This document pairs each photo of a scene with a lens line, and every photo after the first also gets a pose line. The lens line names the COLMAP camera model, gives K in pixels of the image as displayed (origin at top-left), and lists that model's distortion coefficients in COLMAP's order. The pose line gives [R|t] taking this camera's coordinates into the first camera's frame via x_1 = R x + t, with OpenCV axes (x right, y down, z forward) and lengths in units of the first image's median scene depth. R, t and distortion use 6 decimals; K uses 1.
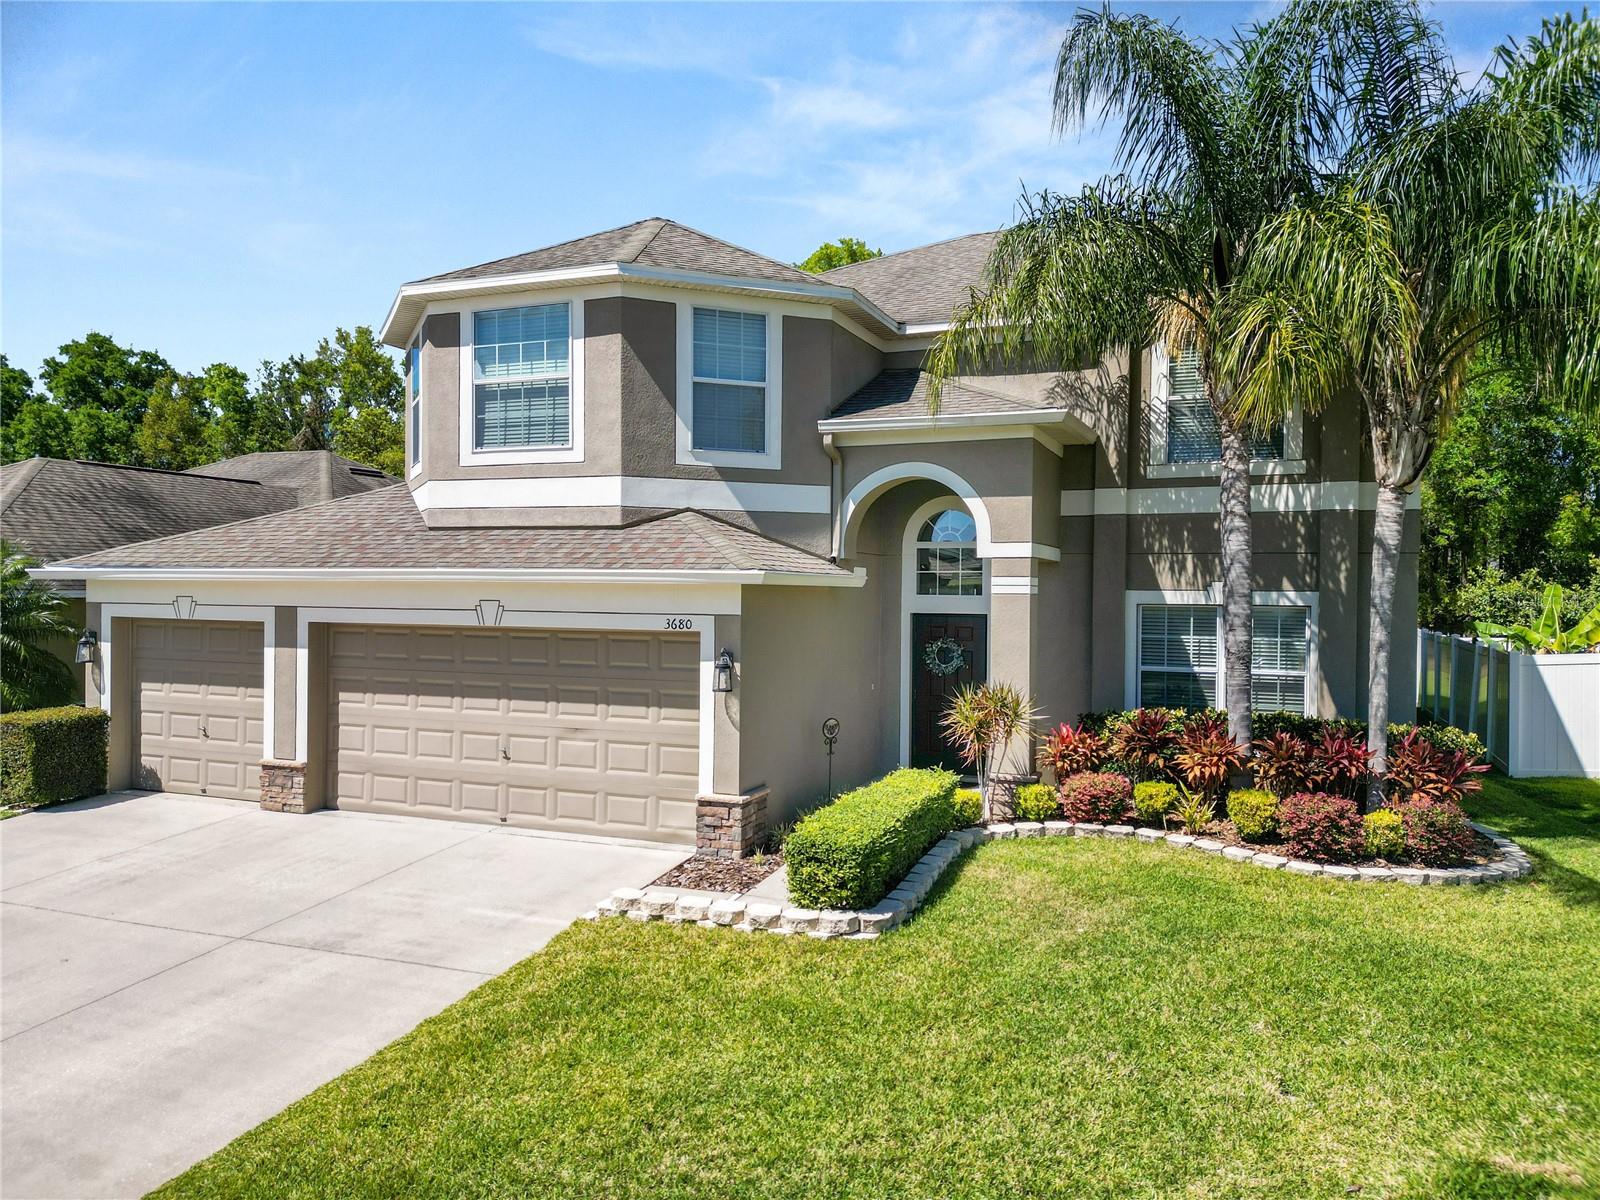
lens RADIAL K [[1124.2, 0, 804.7], [0, 1124.2, 598.9], [0, 0, 1]] dist [0.023244, -0.002052]
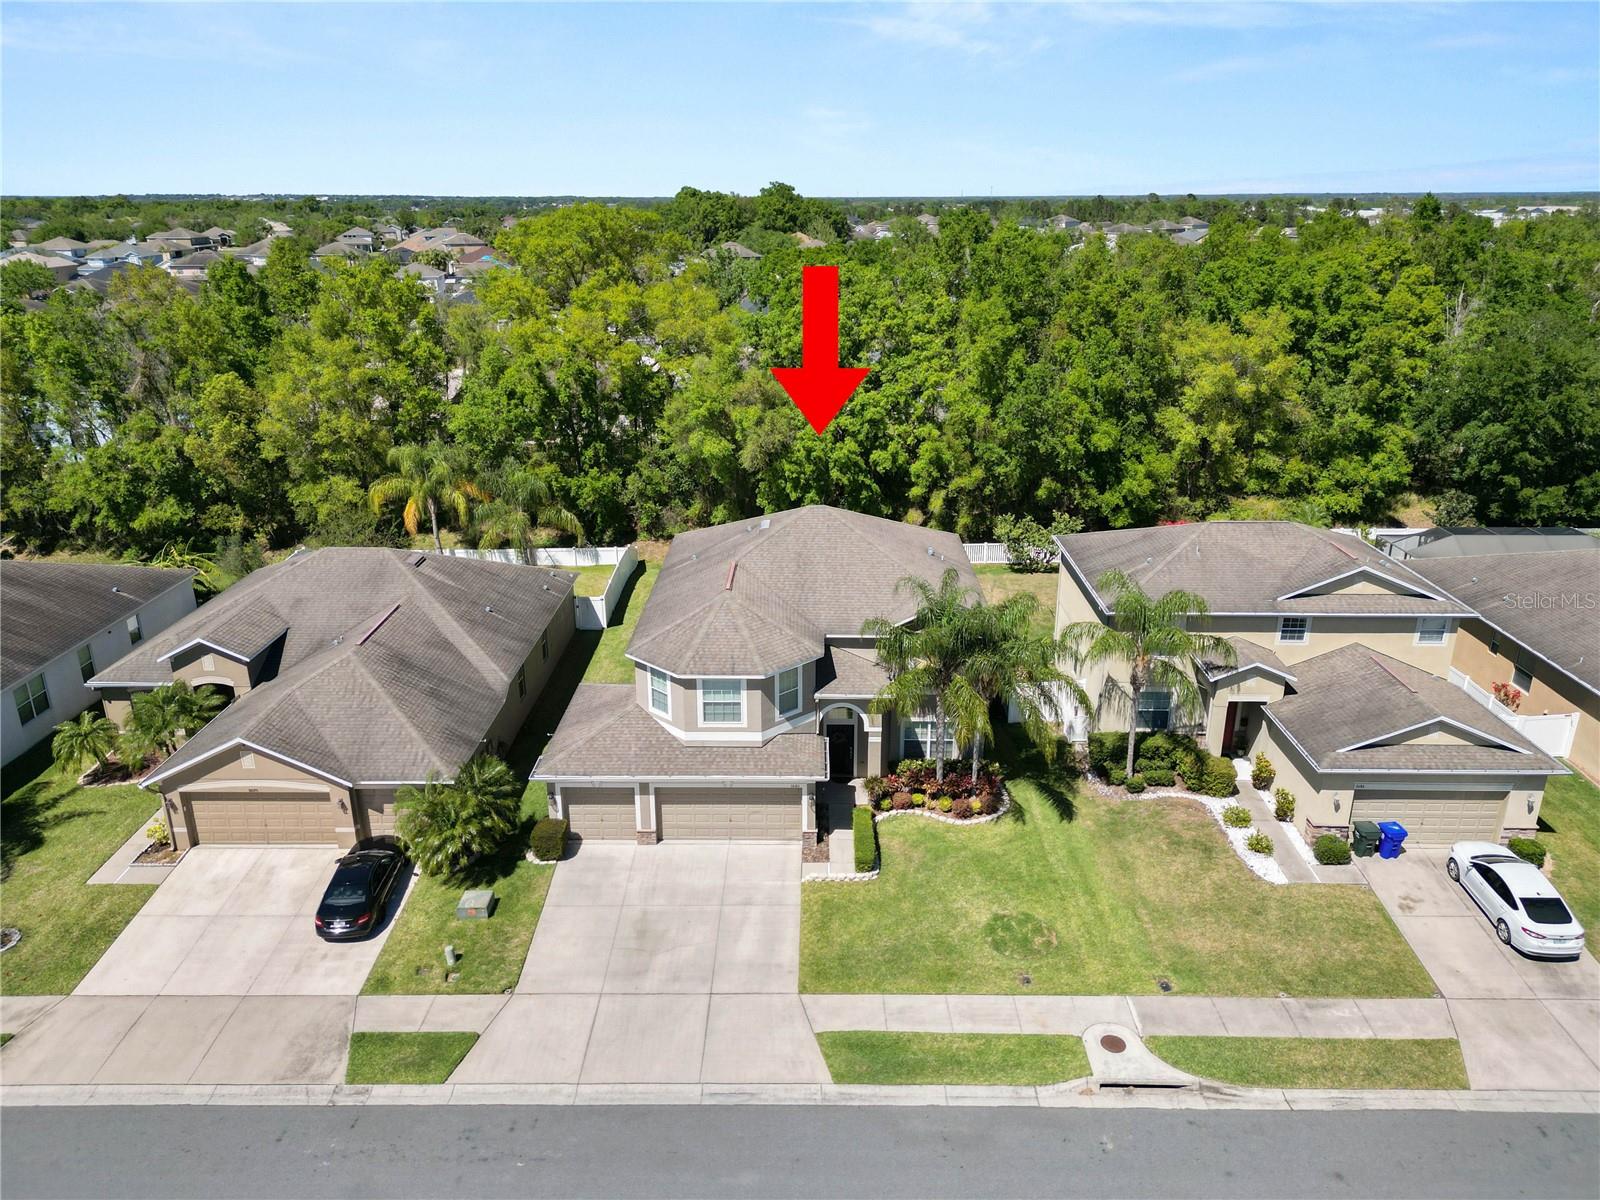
lens RADIAL K [[1128.1, 0, 807.6], [0, 1128.1, 571.5], [0, 0, 1]] dist [0.036729, -0.007999]
pose [[0.932378, -0.121422, 0.340483, -1.036337], [0.008463, 0.948972, 0.315246, -1.488193], [-0.361386, -0.291047, 0.885828, -1.642352]]
